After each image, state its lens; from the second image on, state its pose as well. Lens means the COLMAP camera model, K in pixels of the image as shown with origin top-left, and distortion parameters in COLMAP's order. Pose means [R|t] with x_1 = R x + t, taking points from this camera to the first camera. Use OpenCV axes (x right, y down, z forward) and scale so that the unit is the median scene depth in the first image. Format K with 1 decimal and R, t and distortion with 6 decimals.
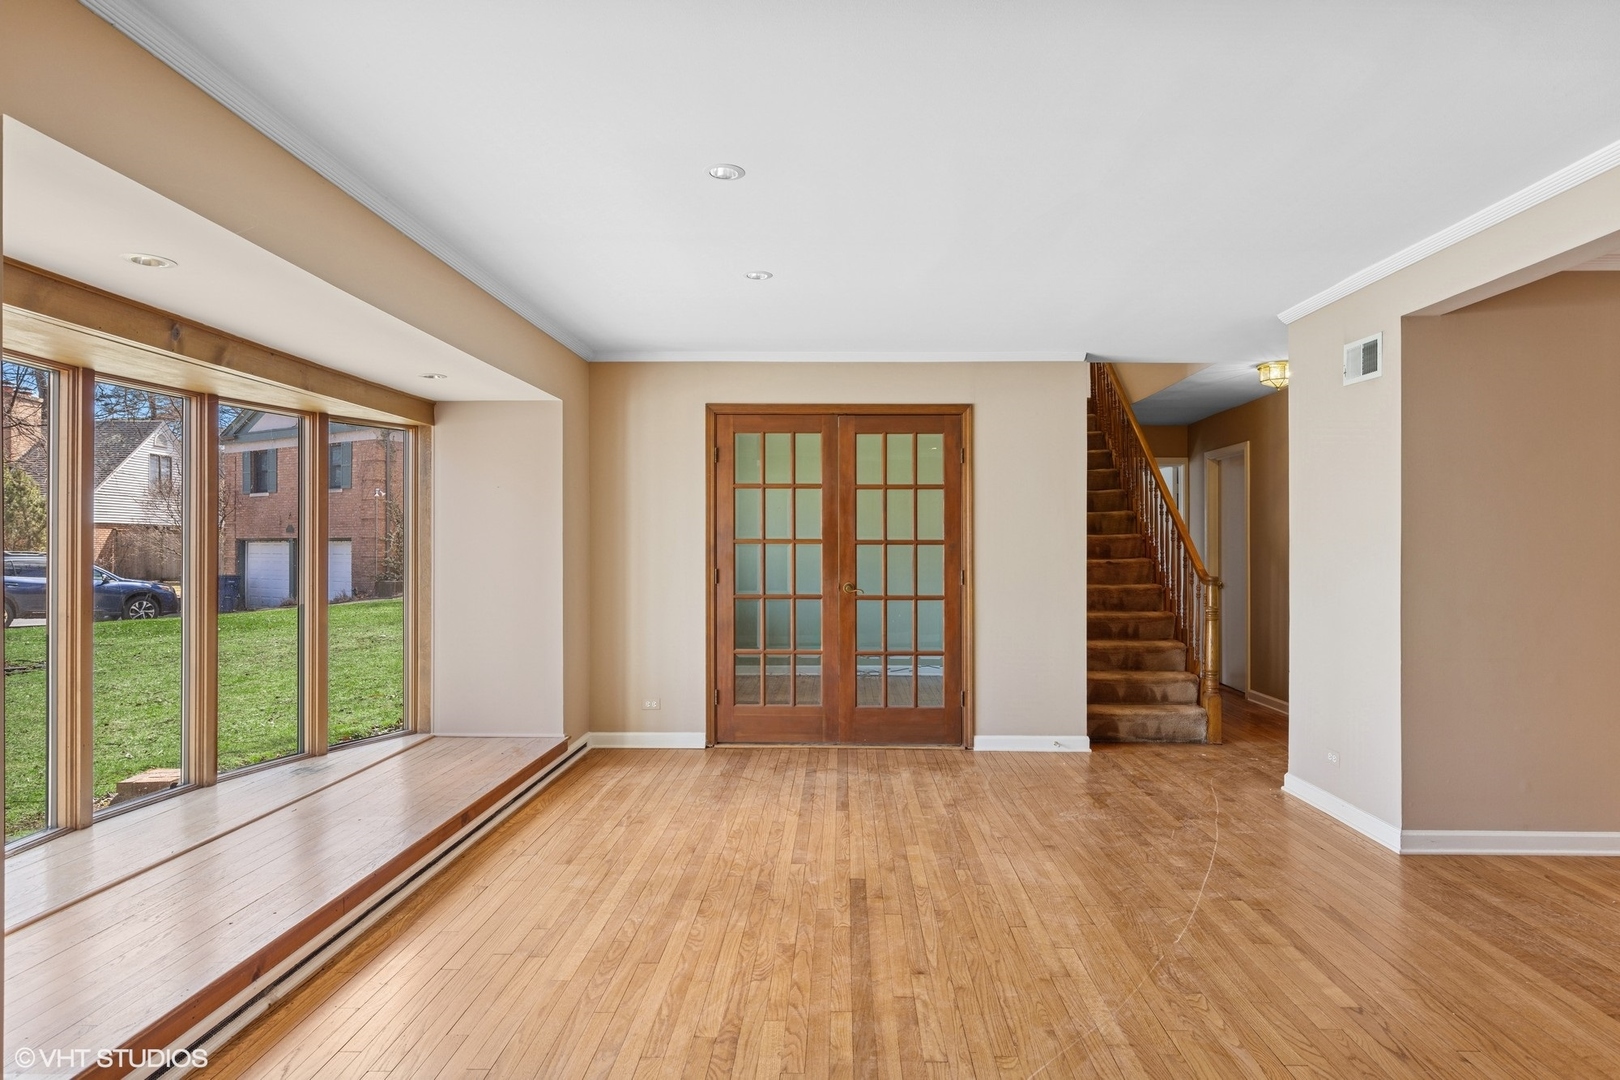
lens RADIAL K [[950.8, 0, 817.1], [0, 950.8, 543.4], [0, 0, 1]] dist [-0.001106, 0.000364]
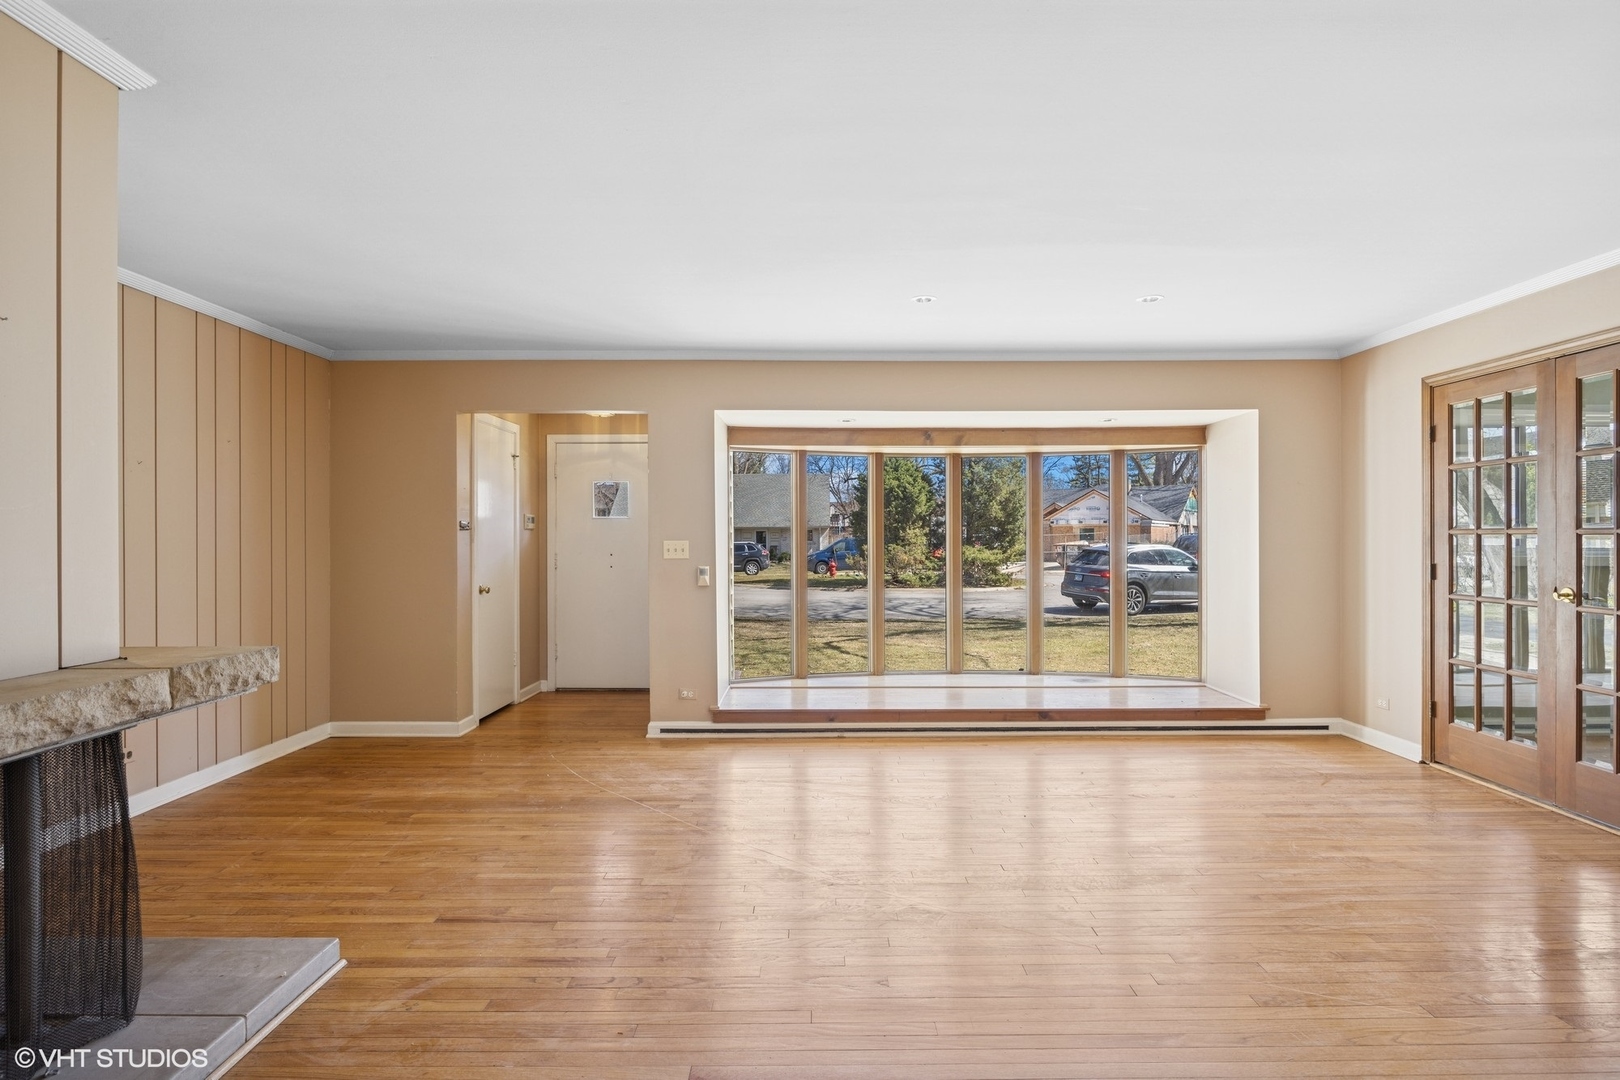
lens RADIAL K [[874.5, 0, 817.4], [0, 874.5, 537.1], [0, 0, 1]] dist [-0.003200, -0.000819]
pose [[0.000327, -0.001024, -0.999999, 0.849849], [0.004289, 0.999990, -0.001022, 0.000490], [0.999991, -0.004289, 0.000332, 0.517379]]
